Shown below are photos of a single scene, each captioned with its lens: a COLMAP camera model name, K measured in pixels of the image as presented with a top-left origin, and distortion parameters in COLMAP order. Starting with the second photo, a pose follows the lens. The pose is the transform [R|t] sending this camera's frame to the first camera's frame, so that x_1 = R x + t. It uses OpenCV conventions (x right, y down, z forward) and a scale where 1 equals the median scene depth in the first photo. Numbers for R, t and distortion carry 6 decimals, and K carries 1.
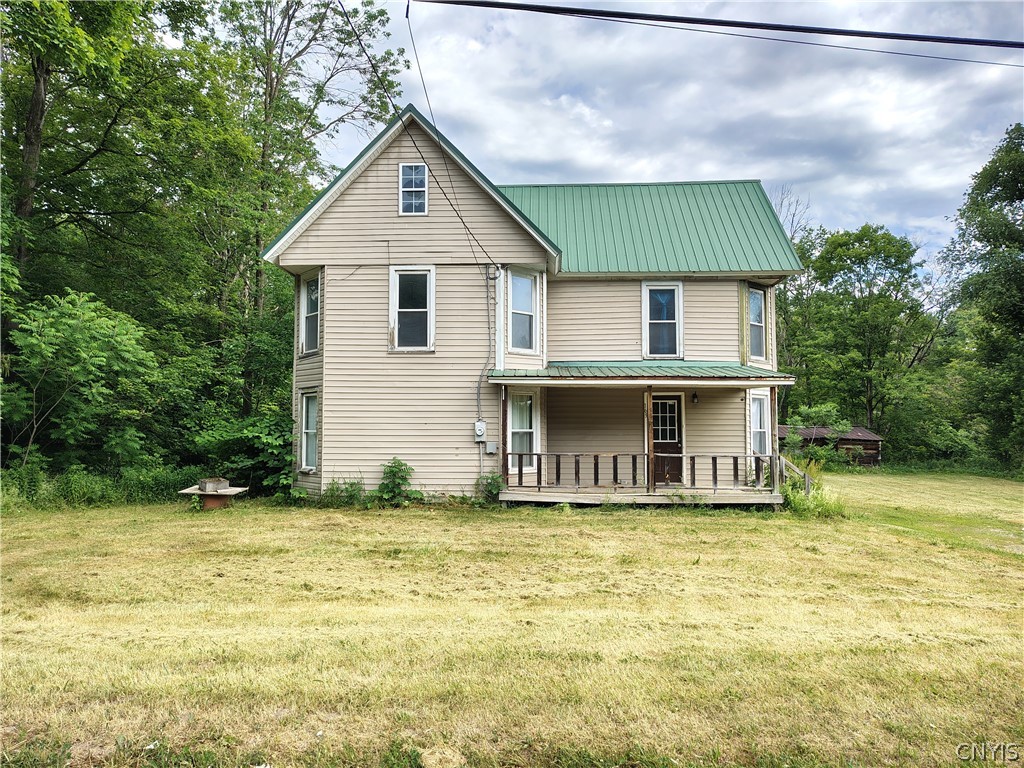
lens RADIAL K [[751.4, 0, 512.0], [0, 751.4, 384.0], [0, 0, 1]] dist [0.051635, 0.000574]
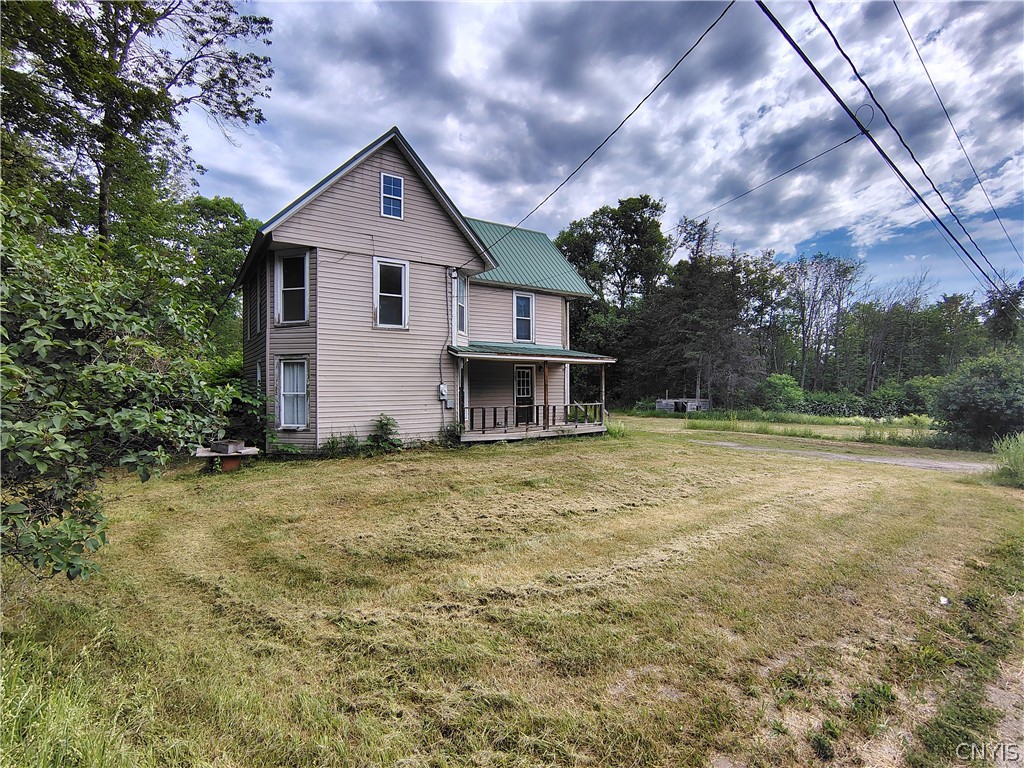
lens RADIAL K [[493.6, 0, 512.0], [0, 493.6, 384.0], [0, 0, 1]] dist [-0.000591, 0.000110]
pose [[0.807431, -0.004441, 0.589946, -0.450235], [-0.030527, 0.998318, 0.049296, 0.002146], [-0.589172, -0.057813, 0.805937, 0.216799]]
